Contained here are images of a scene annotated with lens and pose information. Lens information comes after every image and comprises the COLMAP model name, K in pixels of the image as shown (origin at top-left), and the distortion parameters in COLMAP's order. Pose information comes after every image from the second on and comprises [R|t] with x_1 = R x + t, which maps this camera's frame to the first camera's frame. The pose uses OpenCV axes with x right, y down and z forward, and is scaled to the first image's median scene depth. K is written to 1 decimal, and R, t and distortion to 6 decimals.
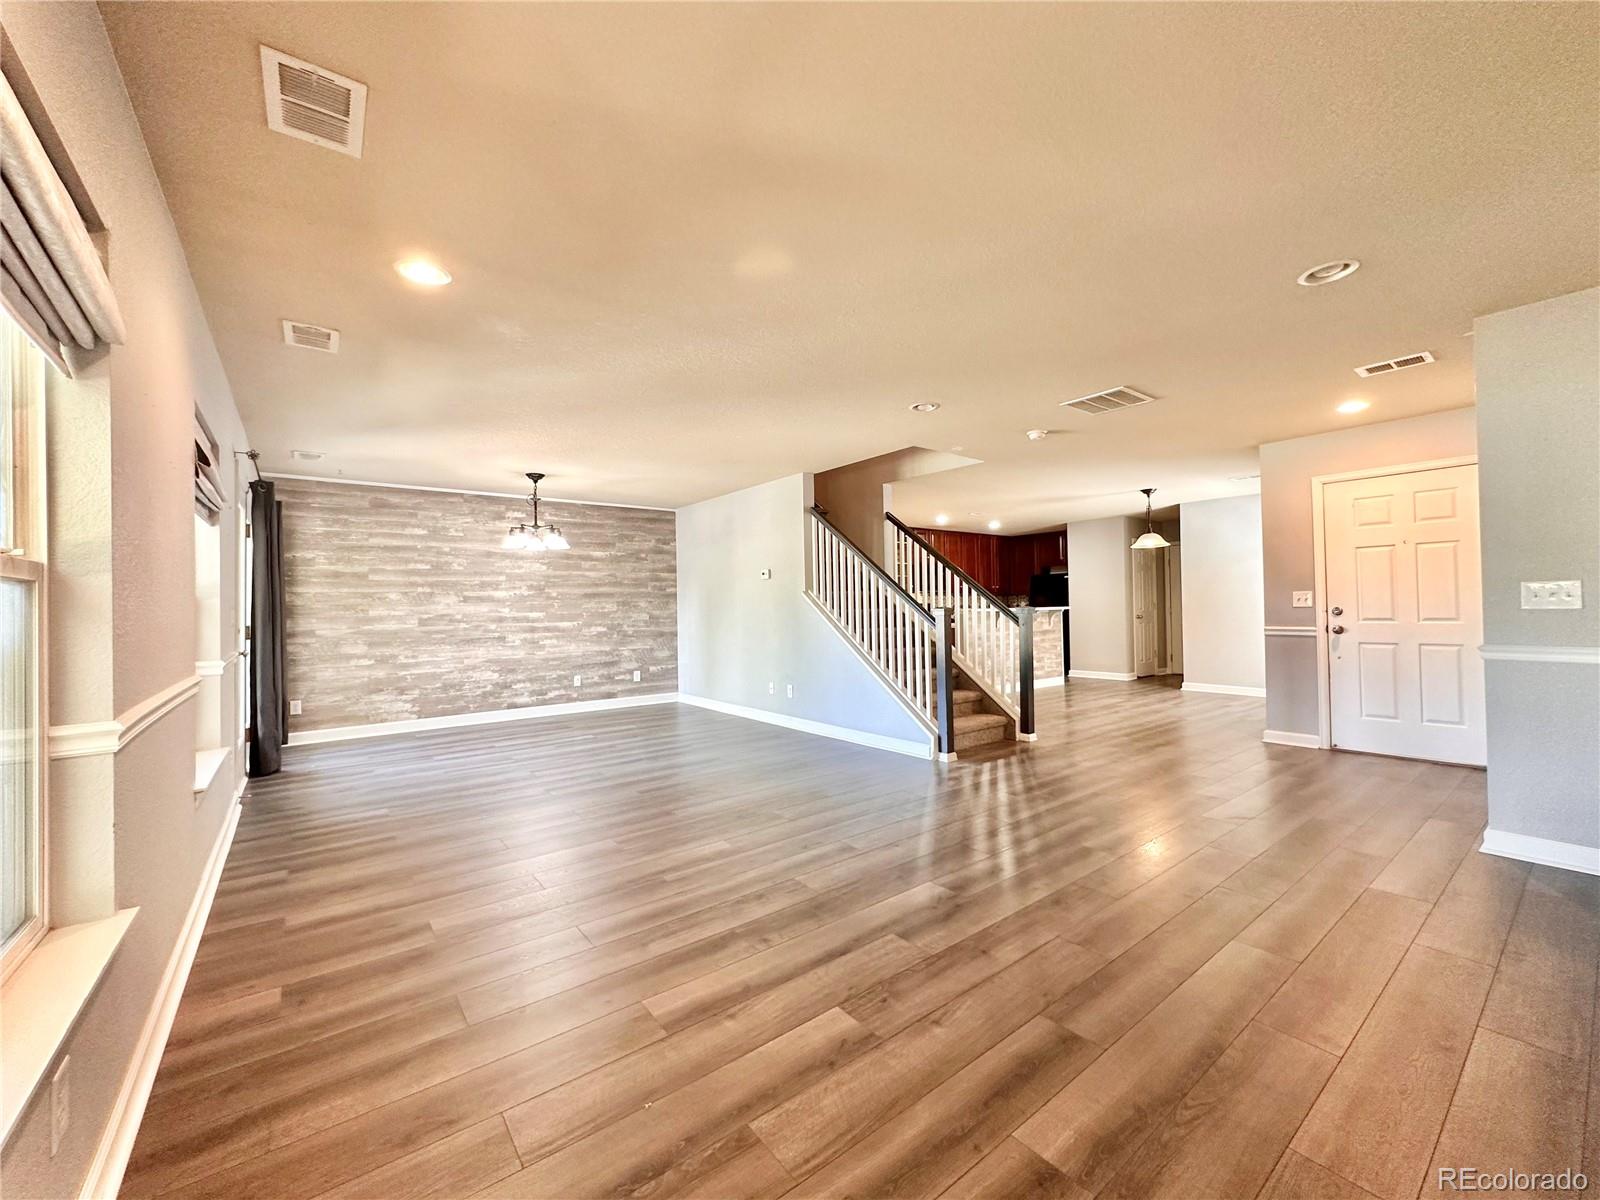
lens RADIAL K [[641.7, 0, 802.9], [0, 641.7, 597.1], [0, 0, 1]] dist [-0.003485, 0.000262]
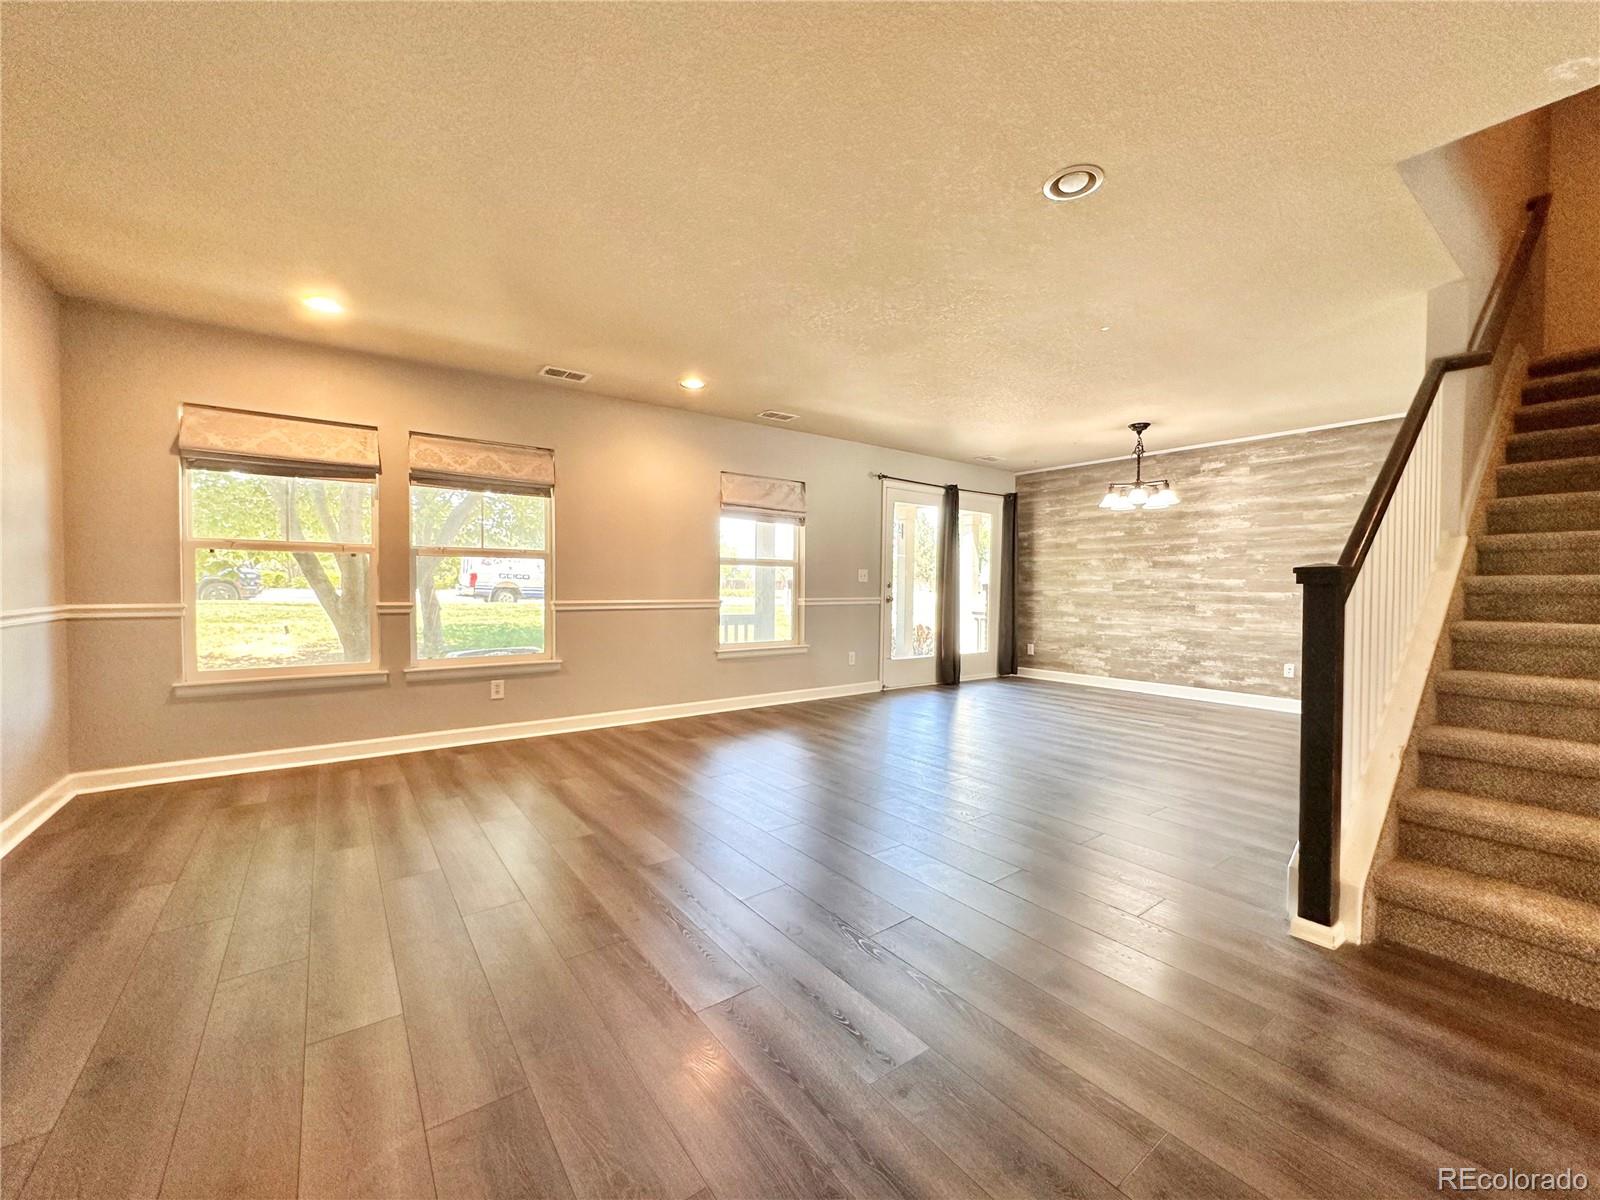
lens RADIAL K [[641.7, 0, 801.4], [0, 641.7, 595.2], [0, 0, 1]] dist [-0.003485, 0.000262]
pose [[-0.022444, 0.031926, -0.999238, 0.463461], [0.007522, 0.999467, 0.031764, 0.015219], [0.999720, -0.006803, -0.022672, 0.499528]]
